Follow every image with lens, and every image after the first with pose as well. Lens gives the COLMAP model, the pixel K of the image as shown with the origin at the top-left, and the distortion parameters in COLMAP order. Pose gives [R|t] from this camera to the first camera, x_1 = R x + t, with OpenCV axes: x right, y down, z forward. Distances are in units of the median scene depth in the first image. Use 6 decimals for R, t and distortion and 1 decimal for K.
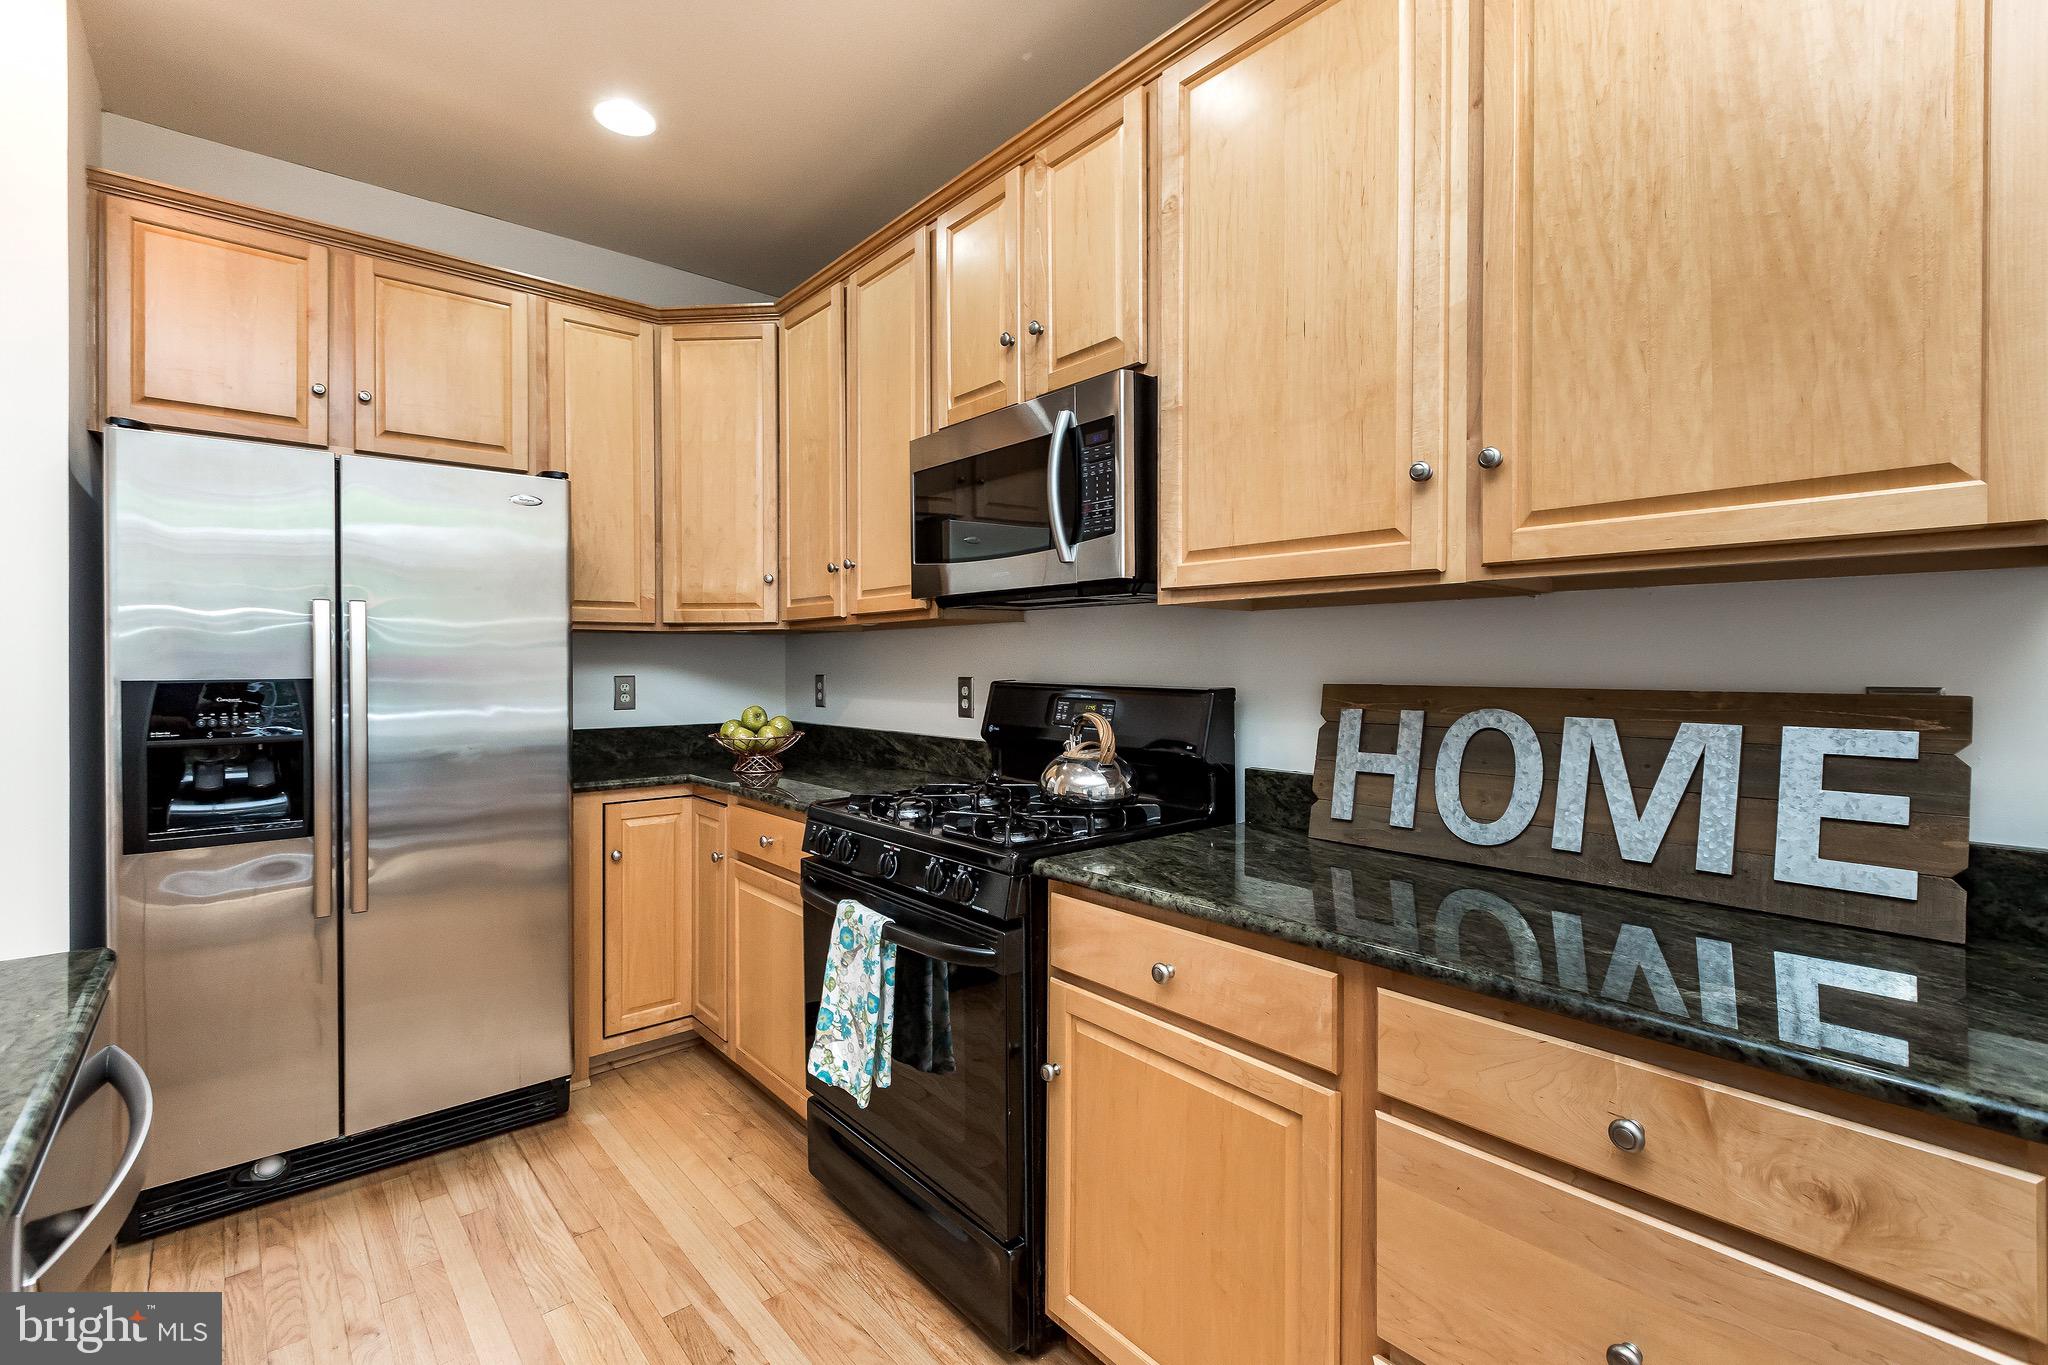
lens RADIAL K [[919.8, 0, 1019.9], [0, 919.8, 668.5], [0, 0, 1]] dist [-0.000627, 0.000071]
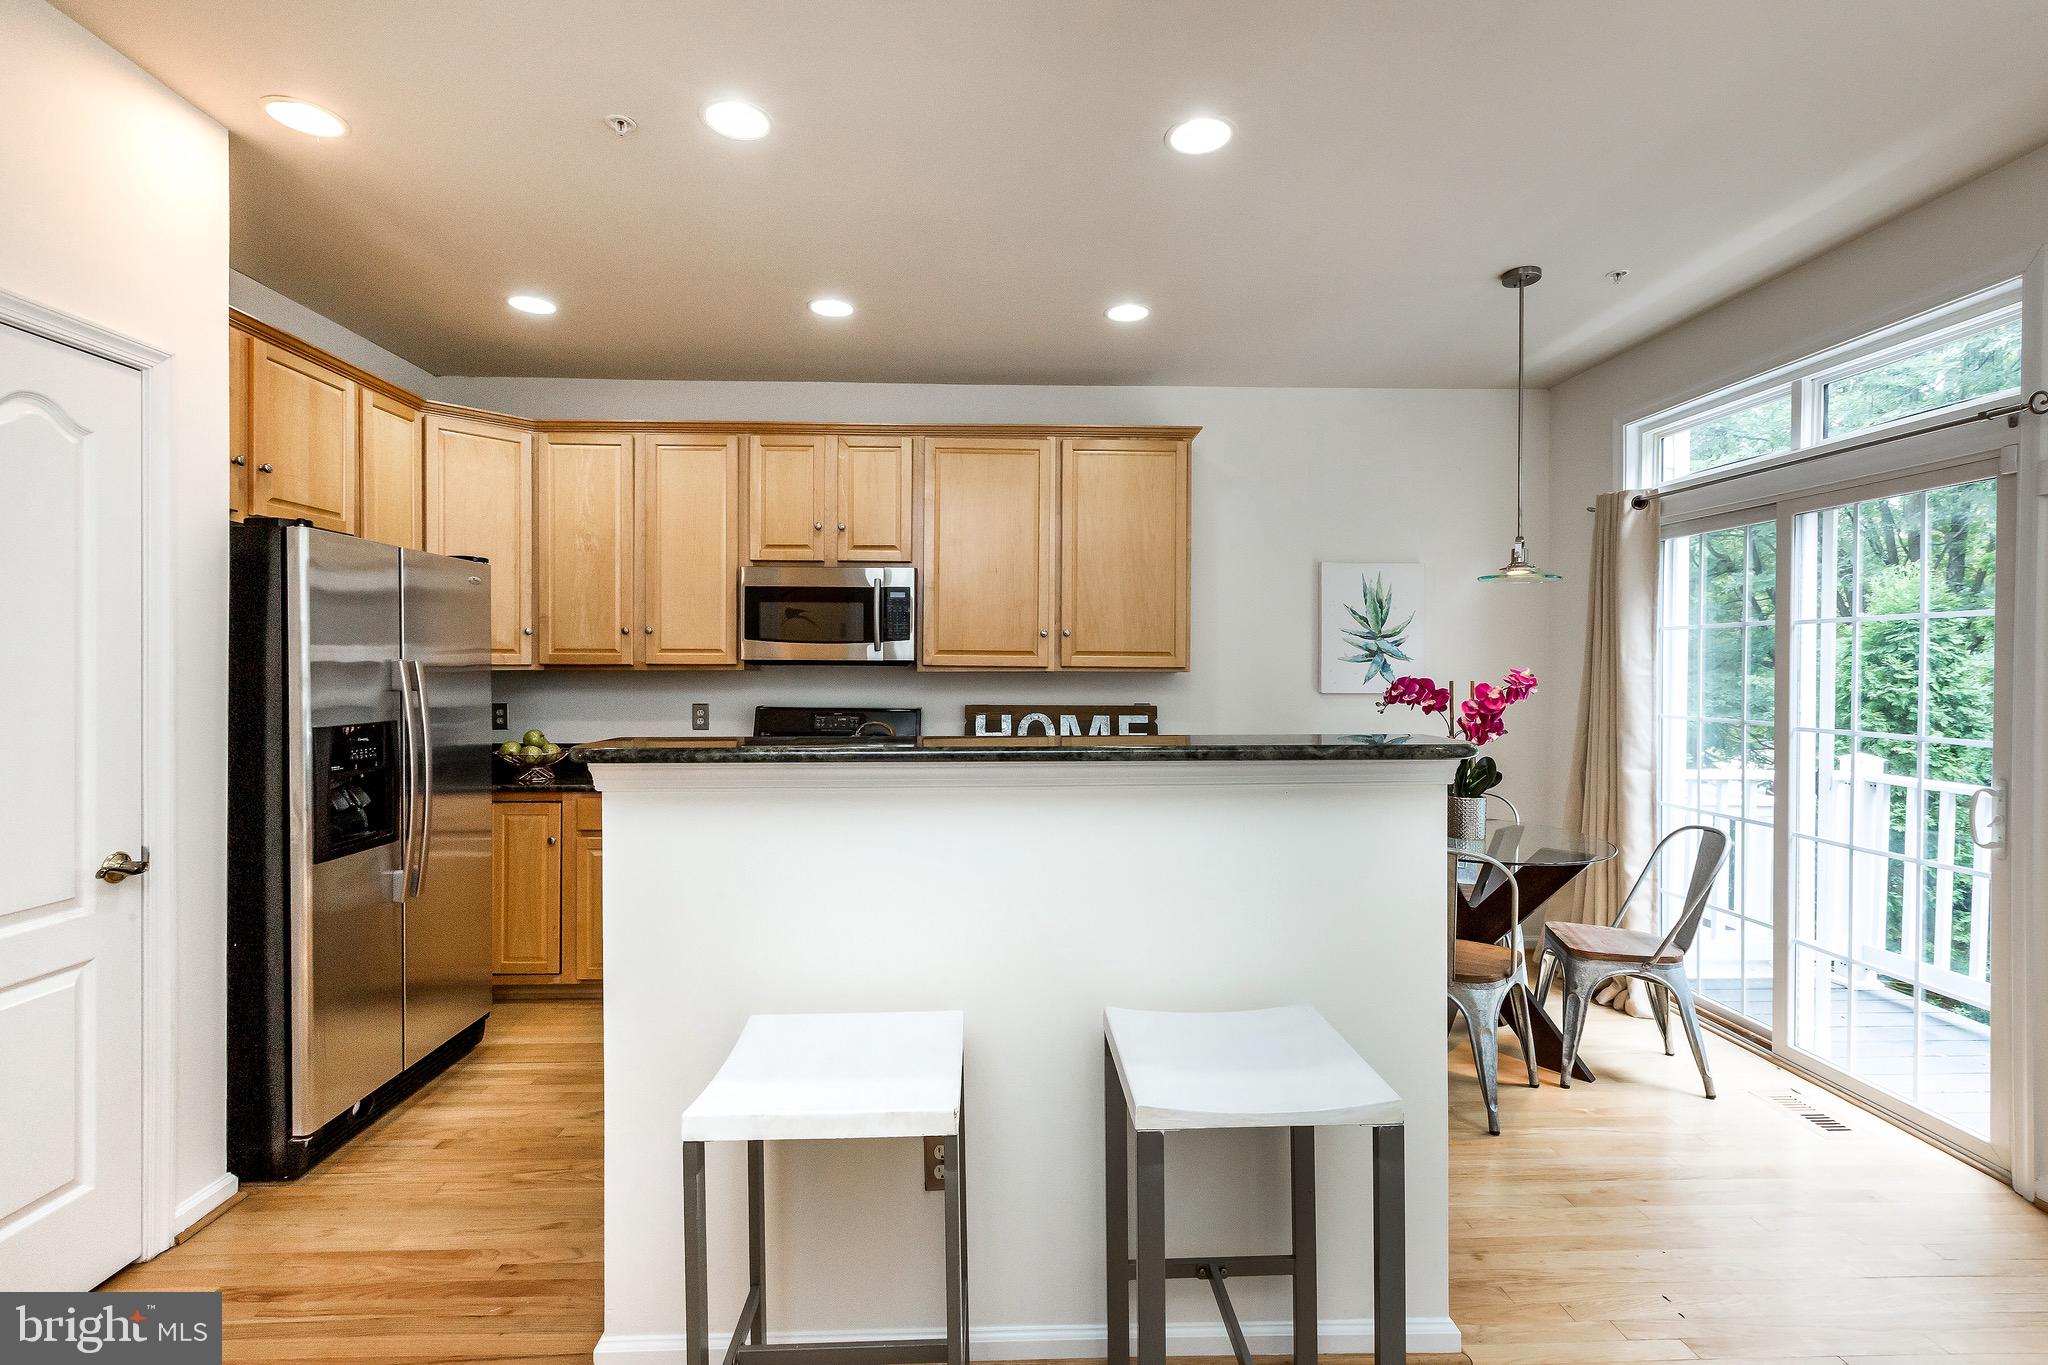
lens RADIAL K [[919.8, 0, 1019.9], [0, 919.8, 668.5], [0, 0, 1]] dist [-0.000627, 0.000071]
pose [[0.627314, 0.004119, 0.778756, -1.282531], [-0.001439, 0.999990, -0.004130, -0.060469], [-0.778765, 0.001470, 0.627314, -0.533137]]
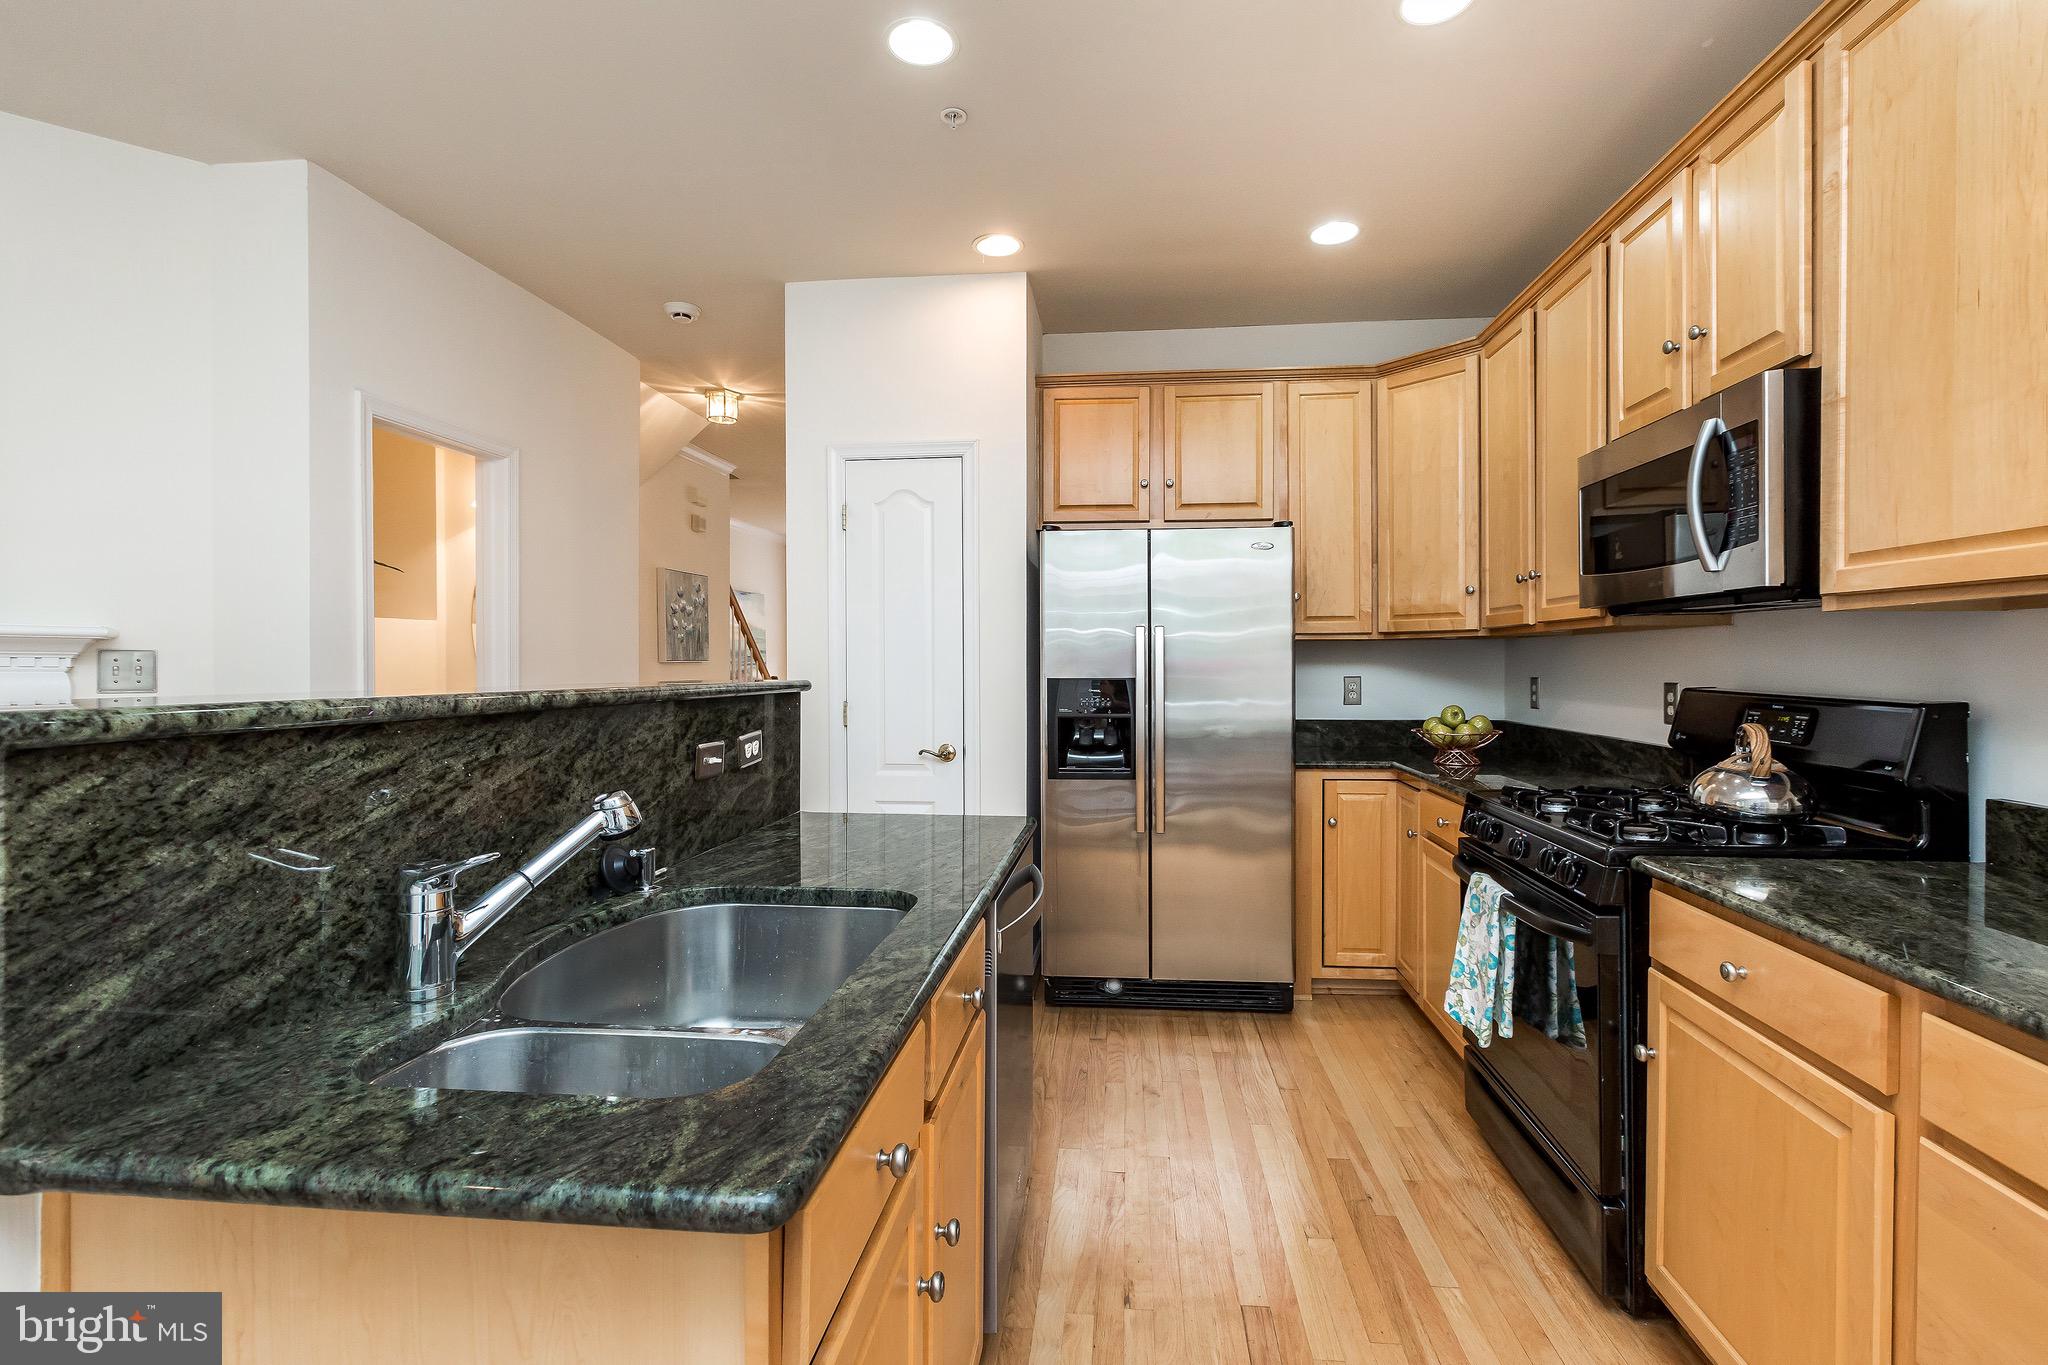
lens RADIAL K [[919.8, 0, 1019.9], [0, 919.8, 668.5], [0, 0, 1]] dist [-0.000627, 0.000071]
pose [[0.678984, 0.003376, -0.734145, 0.253025], [0.000175, 0.999989, 0.004761, -0.013797], [0.734153, -0.003361, 0.678976, -0.208602]]
